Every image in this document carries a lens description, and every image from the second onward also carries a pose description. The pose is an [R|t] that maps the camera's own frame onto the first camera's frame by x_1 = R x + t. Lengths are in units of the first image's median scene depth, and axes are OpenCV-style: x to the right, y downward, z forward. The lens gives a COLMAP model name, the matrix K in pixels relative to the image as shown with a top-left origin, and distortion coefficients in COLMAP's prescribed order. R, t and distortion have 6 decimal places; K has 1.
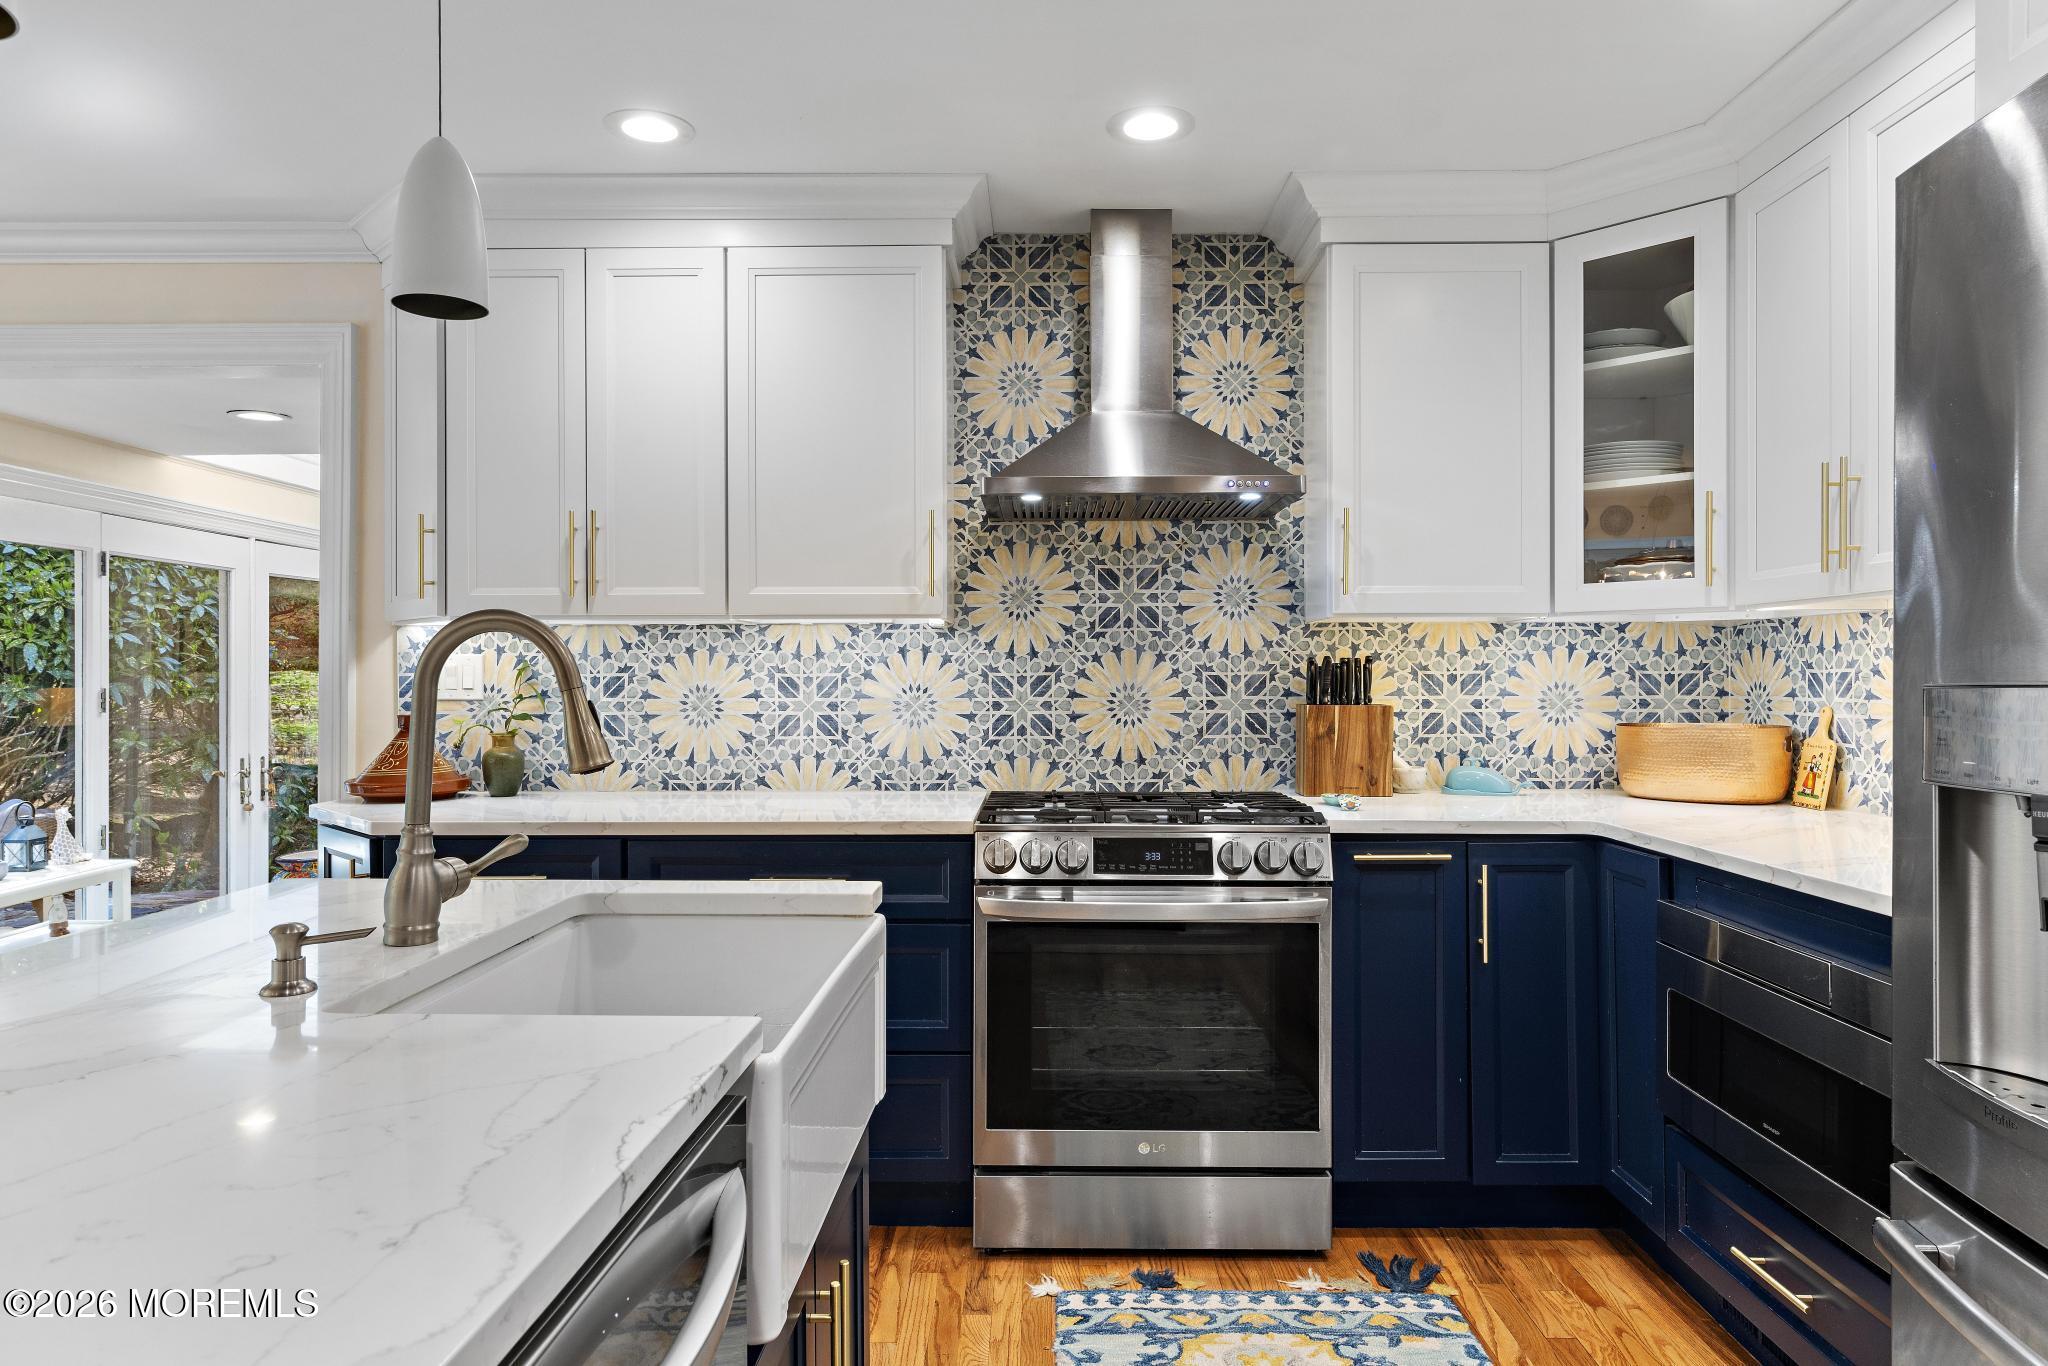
lens RADIAL K [[1240.0, 0, 1034.1], [0, 1240.0, 674.7], [0, 0, 1]] dist [0.009396, -0.002206]
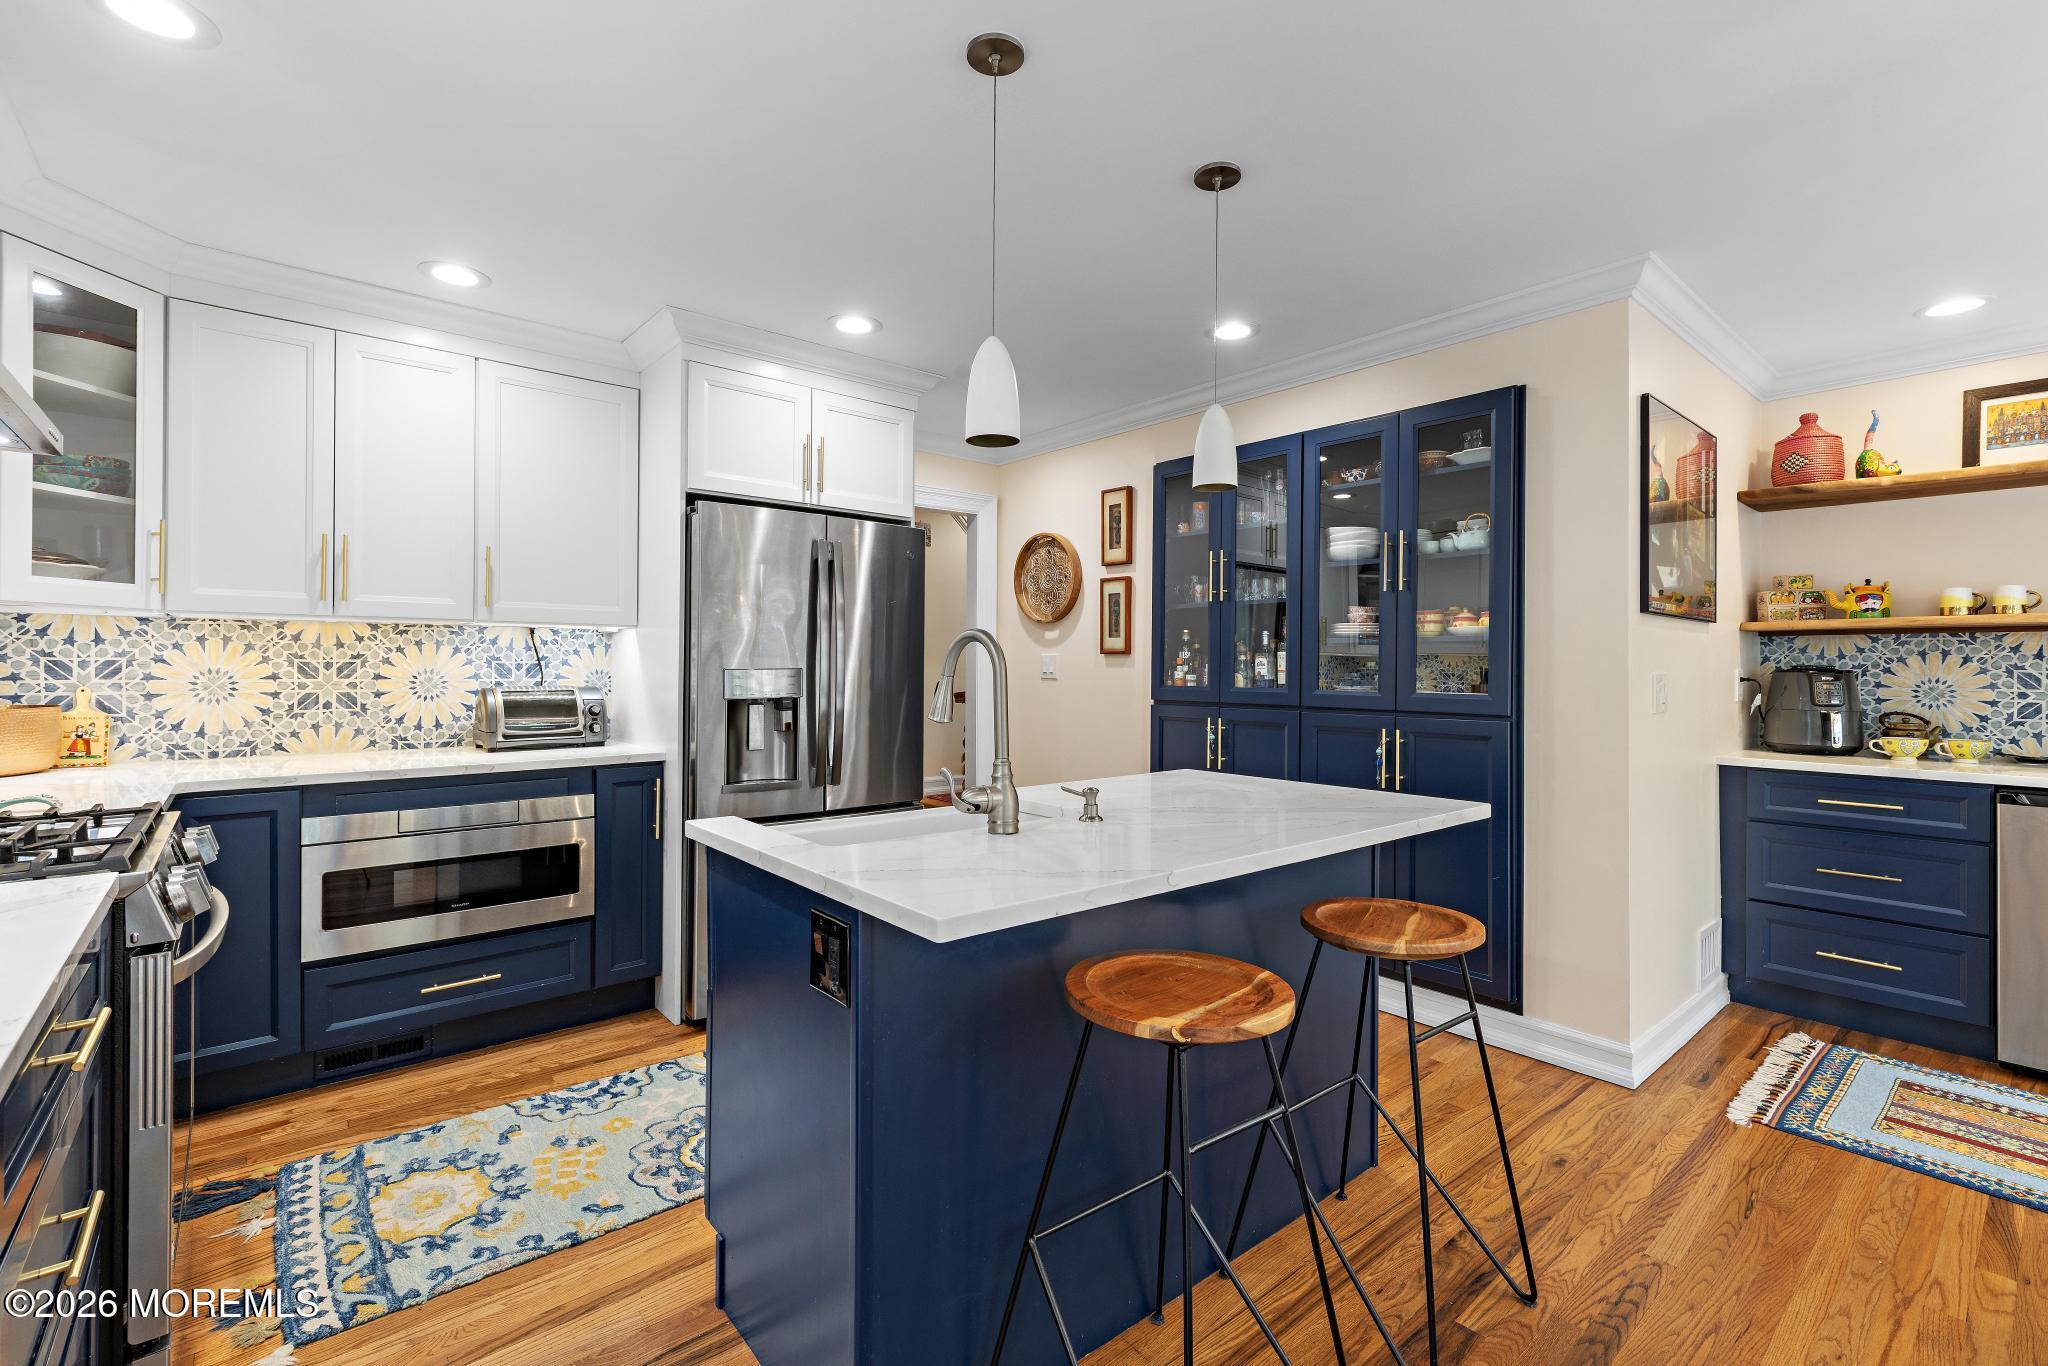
lens RADIAL K [[919.0, 0, 1023.2], [0, 919.0, 665.0], [0, 0, 1]] dist [0.006753, -0.000246]
pose [[-0.656206, 0.000114, 0.754582, -0.629101], [-0.006787, 0.999959, -0.006053, 0.002036], [-0.754551, -0.009093, -0.656178, 0.784293]]
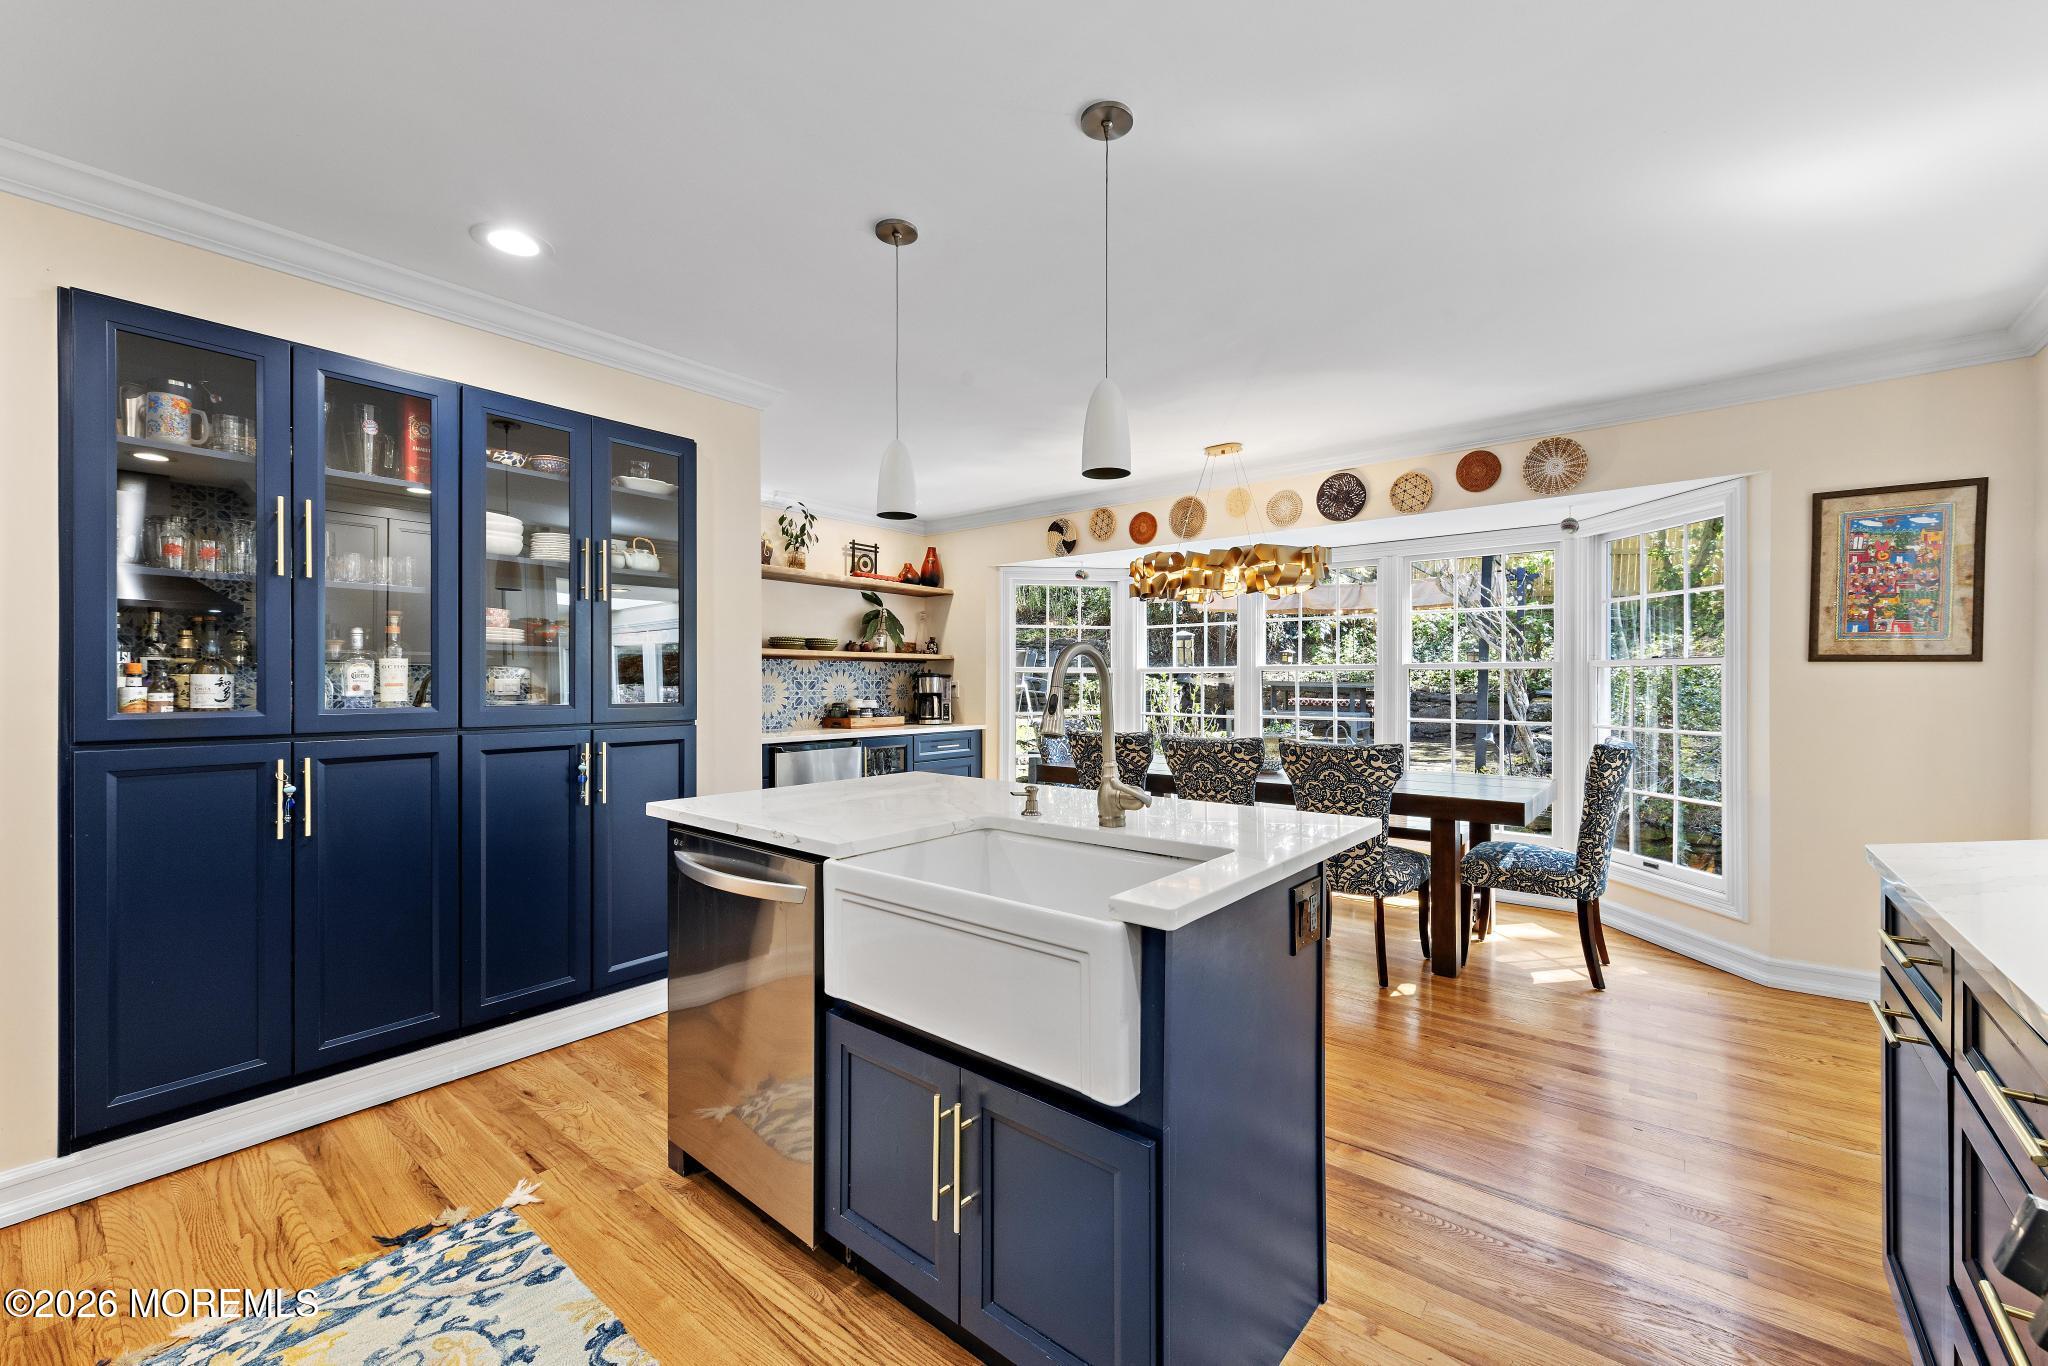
lens RADIAL K [[819.9, 0, 1034.1], [0, 819.9, 684.7], [0, 0, 1]] dist [0.014075, -0.000278]
pose [[-0.615716, 0.005900, -0.787946, 0.234990], [0.004159, 0.999982, 0.004238, 0.000092], [0.787957, -0.000668, -0.615730, 0.727750]]
